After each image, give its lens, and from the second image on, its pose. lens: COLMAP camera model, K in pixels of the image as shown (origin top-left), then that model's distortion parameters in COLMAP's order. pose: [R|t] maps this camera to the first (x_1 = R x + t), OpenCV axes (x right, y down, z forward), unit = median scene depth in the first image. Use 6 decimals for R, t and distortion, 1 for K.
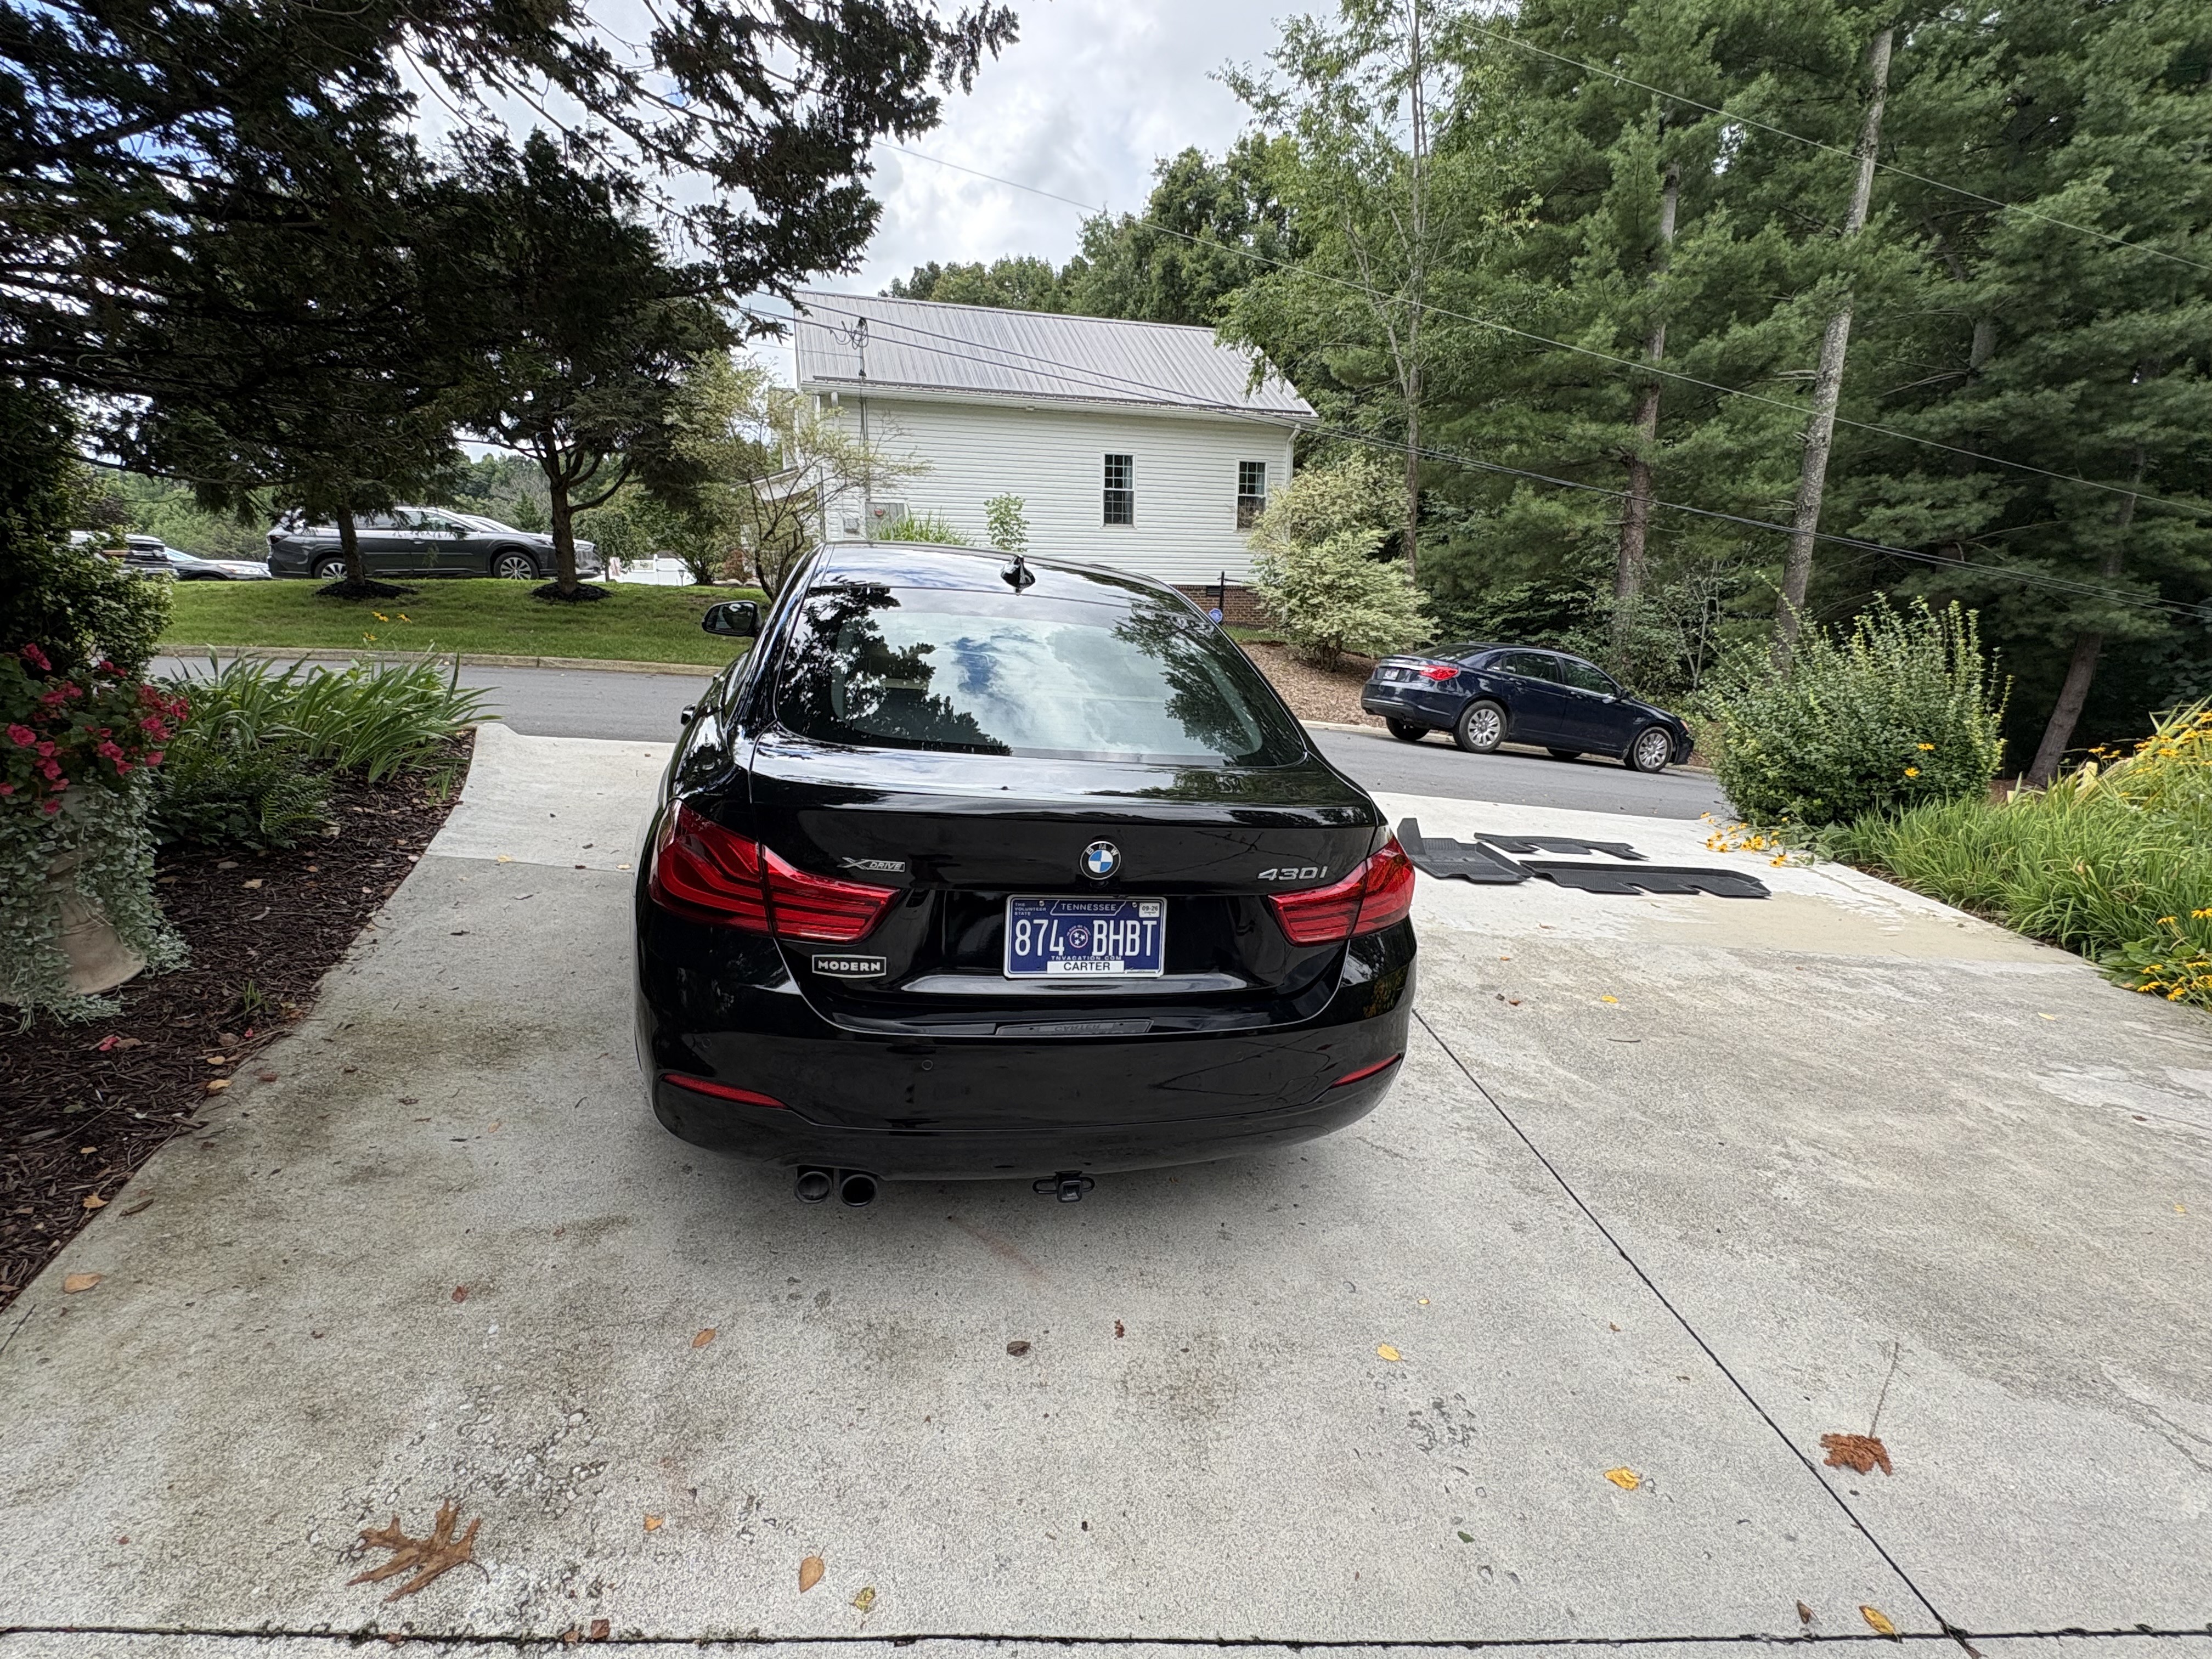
lens RADIAL K [[969.6, 0, 1115.6], [0, 969.6, 834.8], [0, 0, 1]] dist [-0.001762, 0.000528]
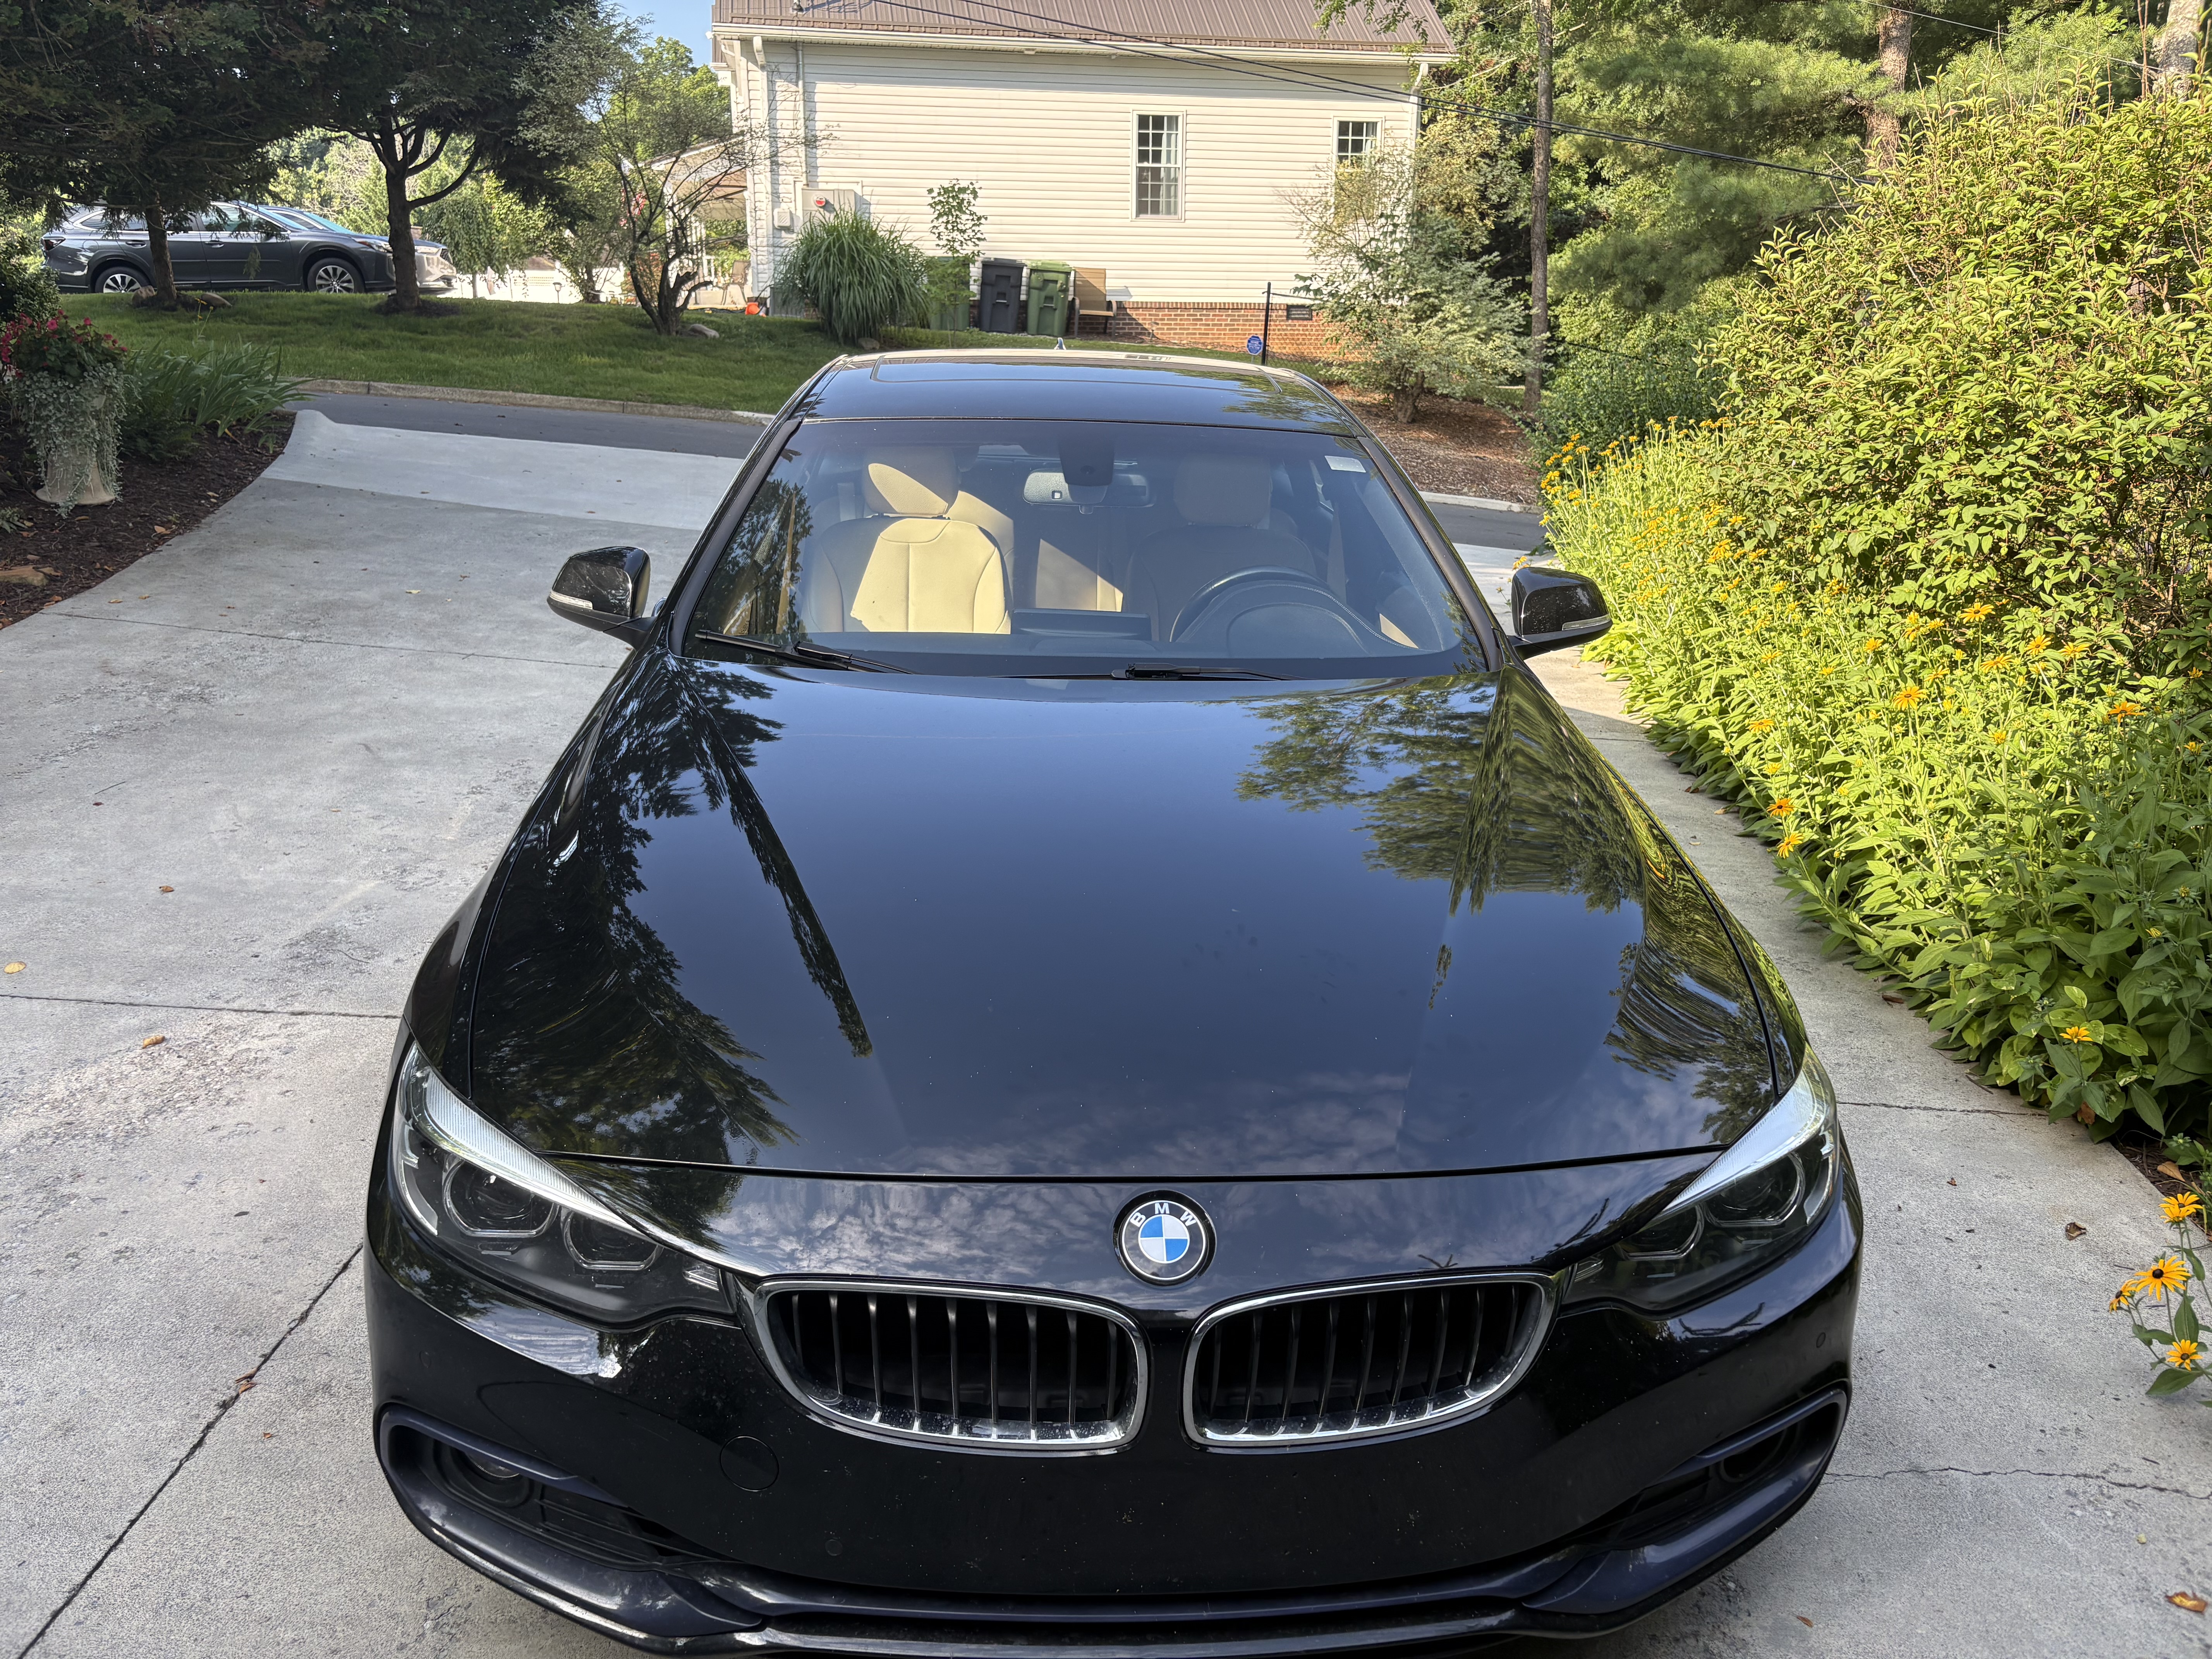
lens RADIAL K [[1660.2, 0, 1121.6], [0, 1660.2, 829.7], [0, 0, 1]] dist [0.015892, -0.005187]
pose [[0.991425, 0.038281, -0.124946, 0.189681], [-0.032296, 0.998248, 0.049580, 0.083536], [0.126625, -0.045120, 0.990924, -0.282085]]
